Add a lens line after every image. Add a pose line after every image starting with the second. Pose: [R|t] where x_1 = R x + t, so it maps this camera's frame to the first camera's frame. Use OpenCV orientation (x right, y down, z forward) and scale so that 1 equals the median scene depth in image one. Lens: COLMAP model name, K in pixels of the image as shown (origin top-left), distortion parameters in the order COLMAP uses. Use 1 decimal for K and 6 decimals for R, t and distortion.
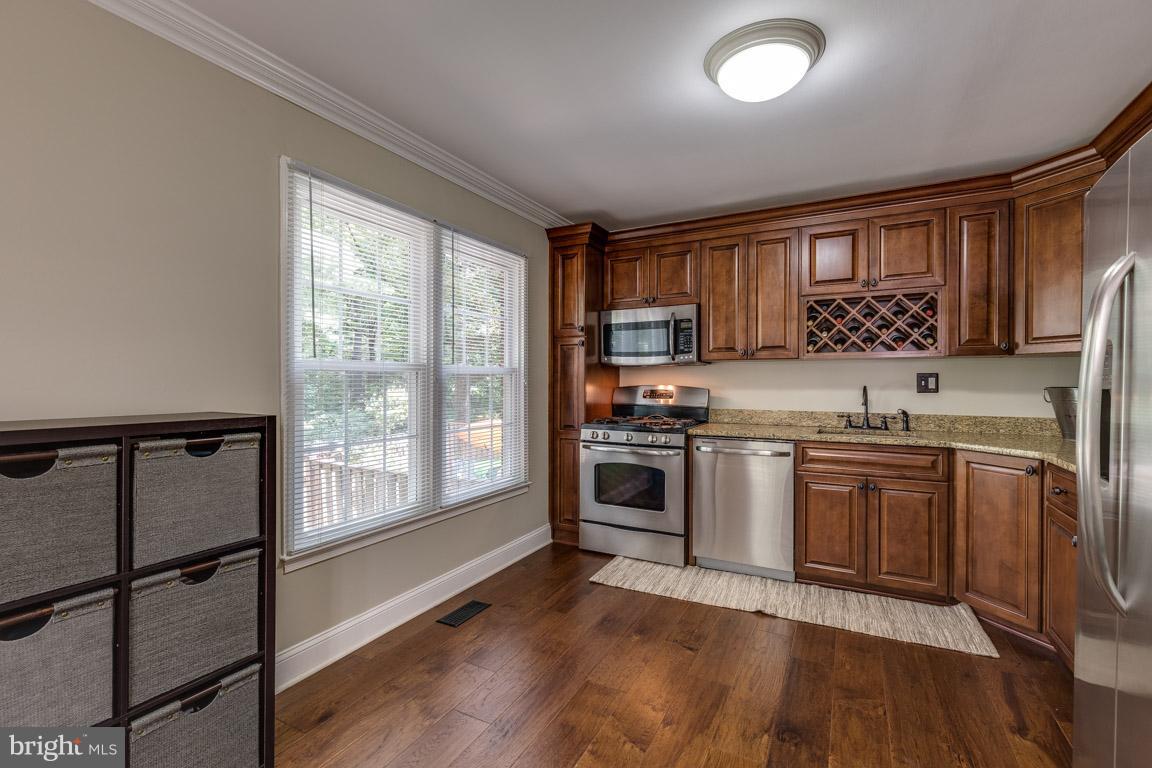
lens RADIAL K [[488.8, 0, 617.8], [0, 488.8, 383.6], [0, 0, 1]] dist [-0.000144, -0.000277]
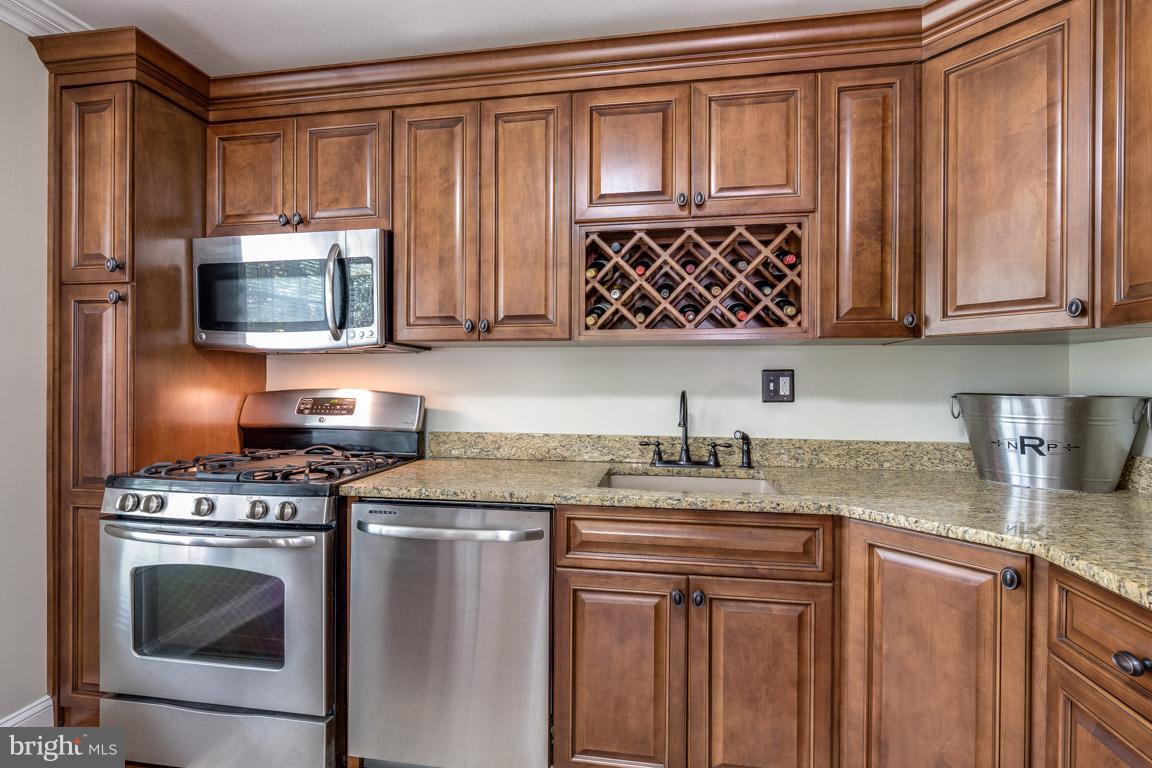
lens RADIAL K [[538.5, 0, 584.3], [0, 538.5, 383.6], [0, 0, 1]] dist [-0.002563, -0.000453]
pose [[0.958124, 0.001712, 0.286349, 0.236550], [-0.001610, 0.999999, -0.000591, -0.003759], [-0.286350, 0.000105, 0.958125, 0.474604]]
